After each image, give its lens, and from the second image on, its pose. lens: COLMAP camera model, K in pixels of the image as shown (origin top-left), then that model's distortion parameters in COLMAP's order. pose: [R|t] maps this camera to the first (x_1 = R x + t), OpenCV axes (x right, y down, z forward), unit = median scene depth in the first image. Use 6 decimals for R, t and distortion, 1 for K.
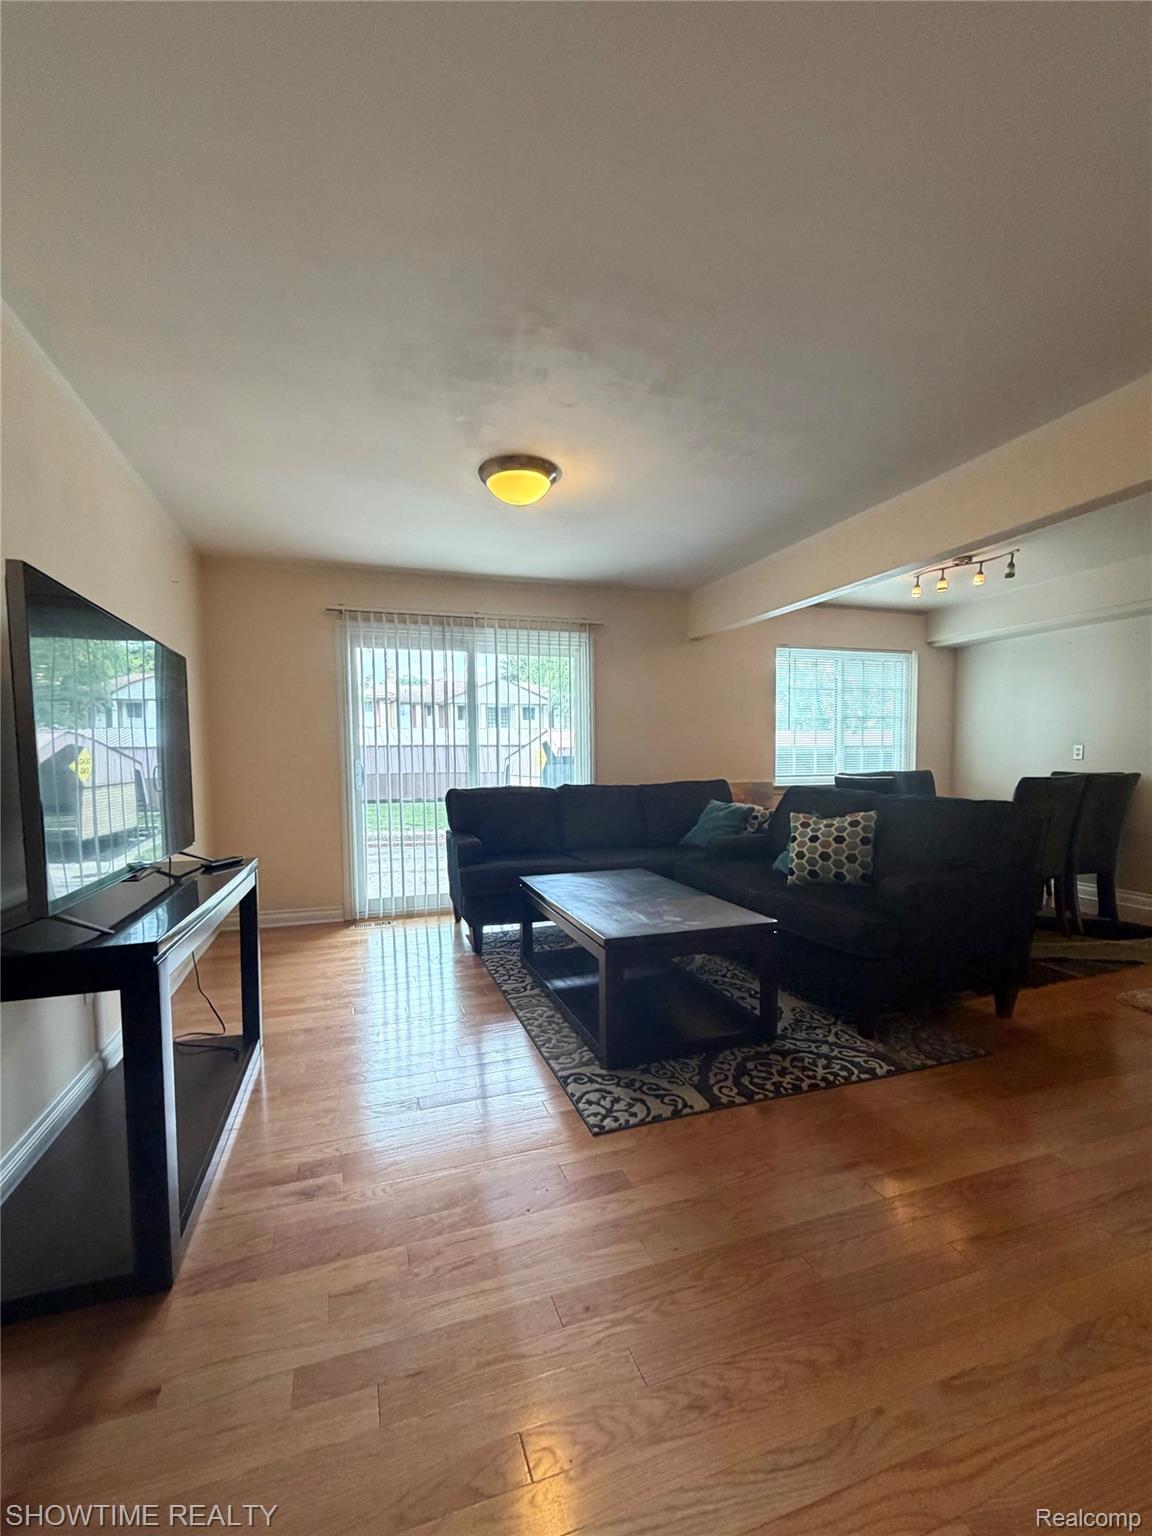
lens RADIAL K [[625.2, 0, 576.0], [0, 625.2, 783.9], [0, 0, 1]] dist [0.000817, -0.000384]
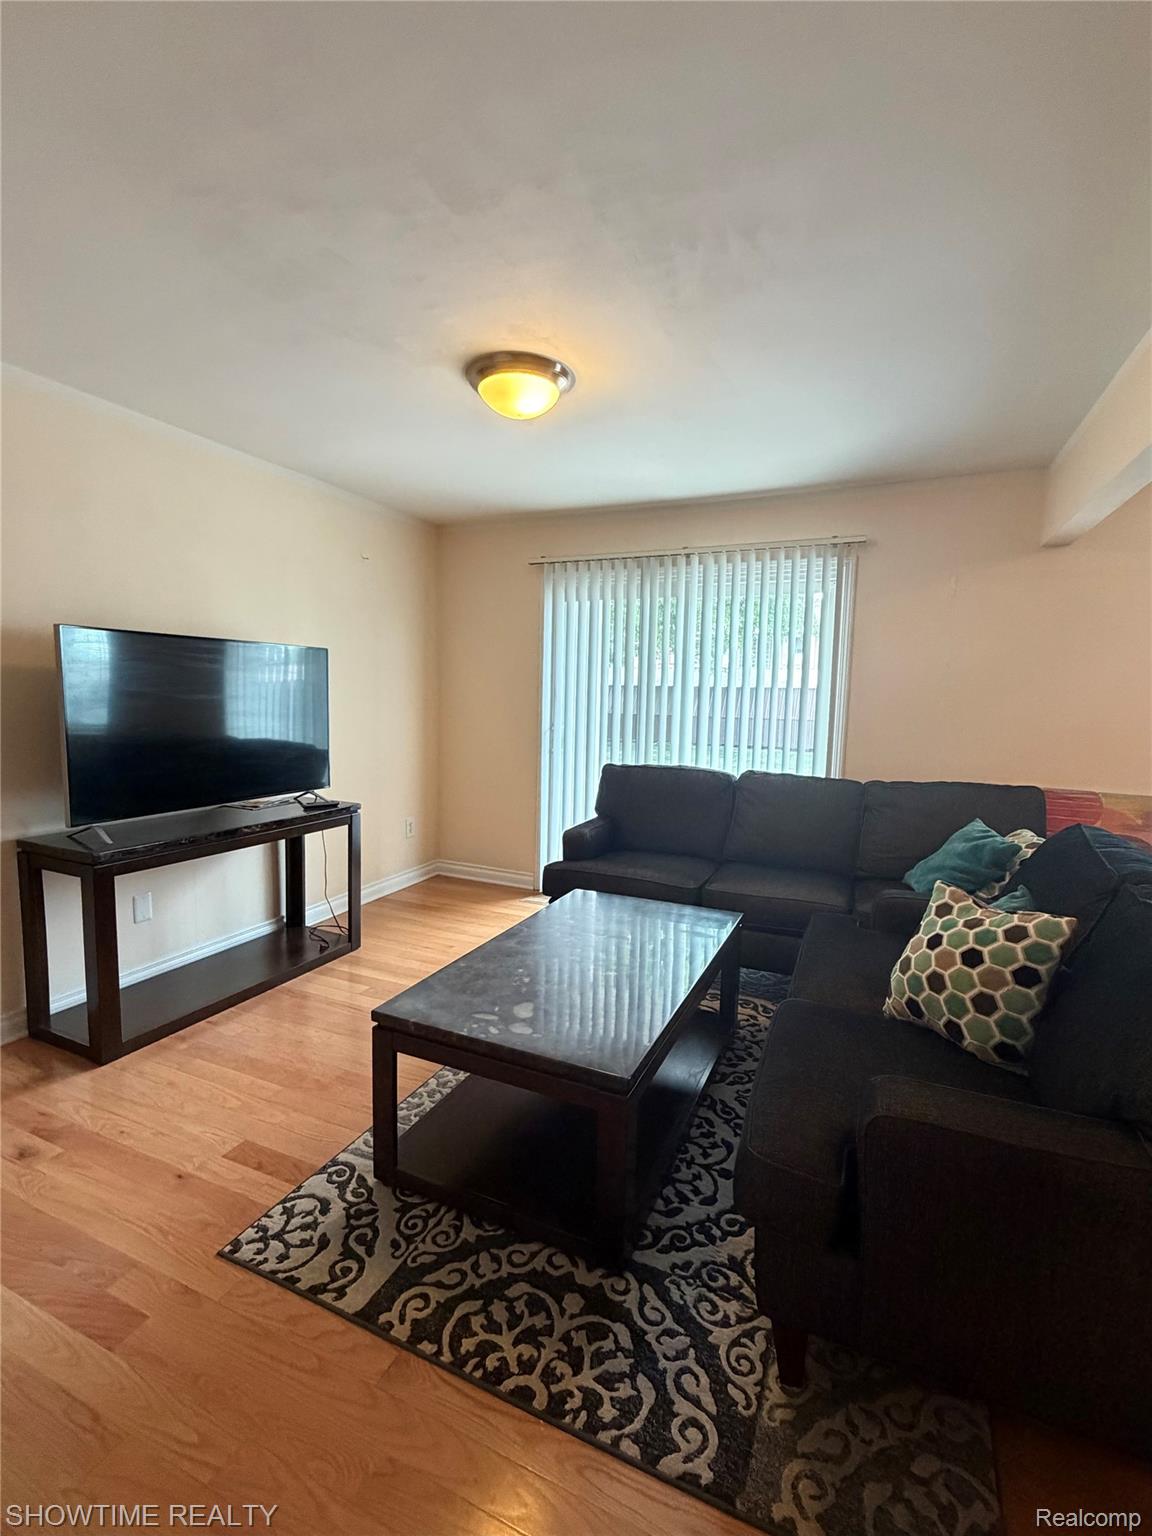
lens RADIAL K [[676.5, 0, 583.0], [0, 676.5, 762.8], [0, 0, 1]] dist [-0.004082, -0.001435]
pose [[0.752711, 0.092725, -0.651789, 0.702800], [-0.063814, 0.995646, 0.067948, -0.103815], [0.655252, -0.009552, 0.755350, 0.555556]]
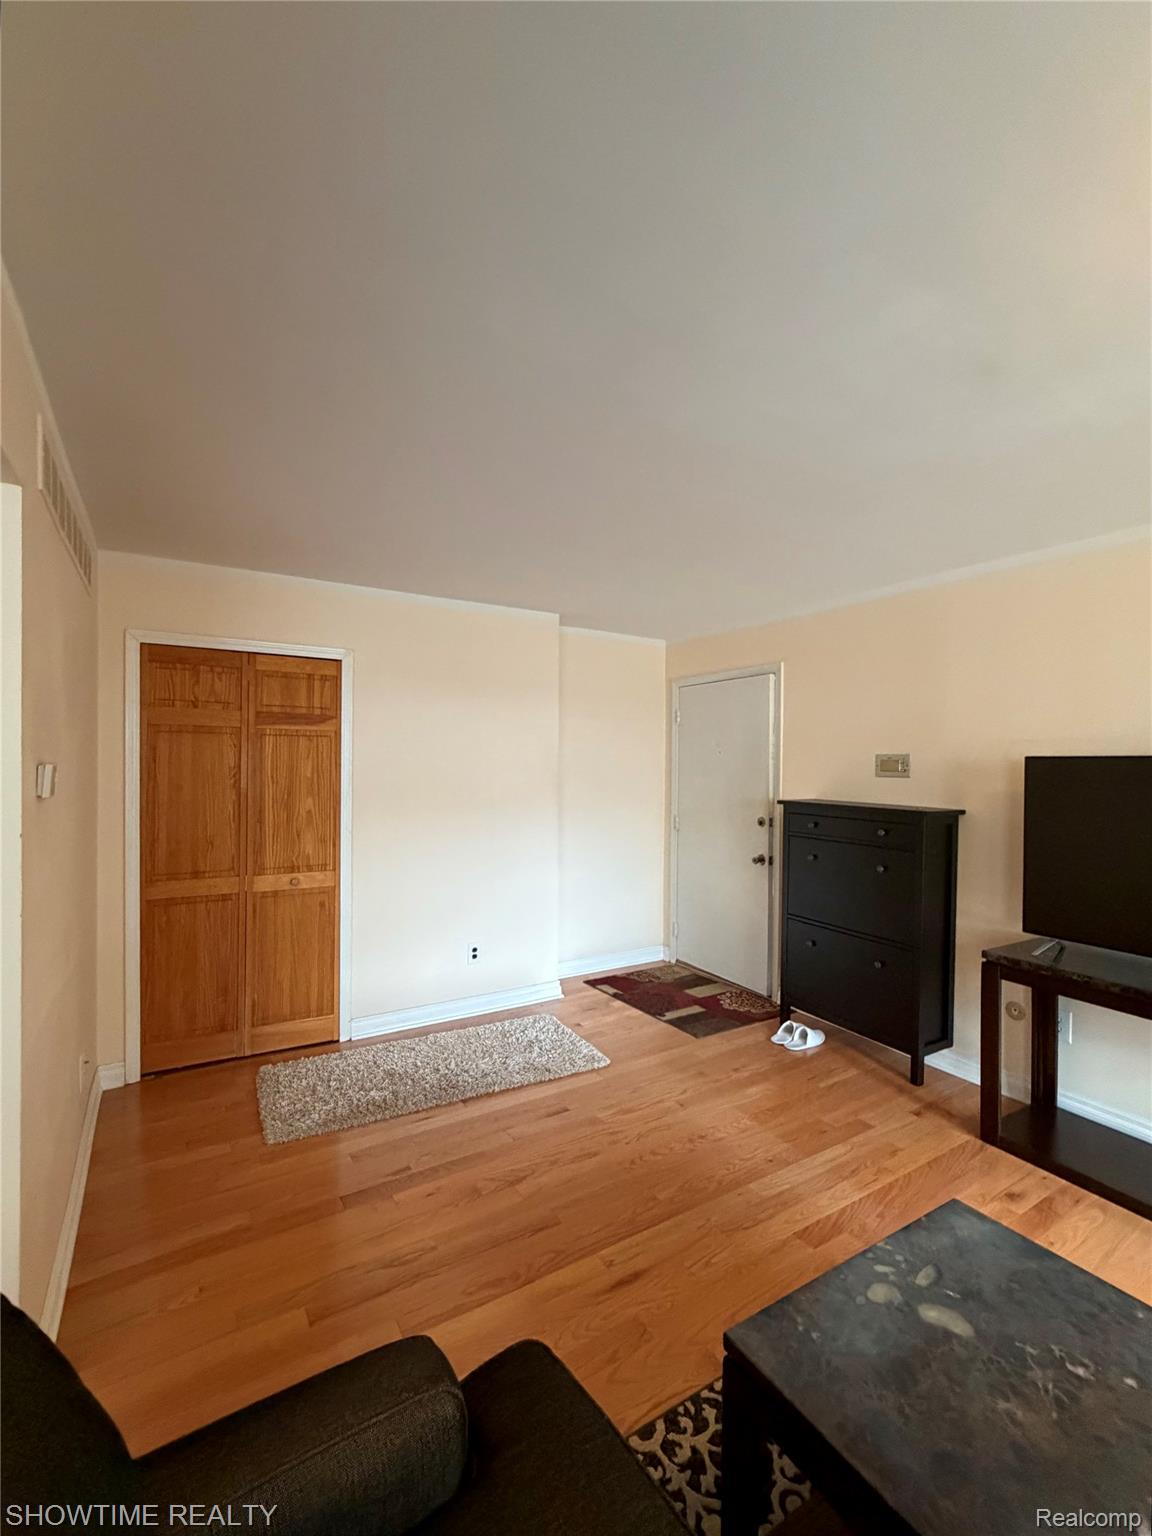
lens RADIAL K [[676.5, 0, 588.6], [0, 676.5, 778.0], [0, 0, 1]] dist [-0.004082, -0.001435]
pose [[-0.968469, 0.008283, -0.248997, 0.564986], [-0.004018, 0.998798, 0.048851, -0.206917], [0.249102, 0.048311, -0.967271, 1.514523]]
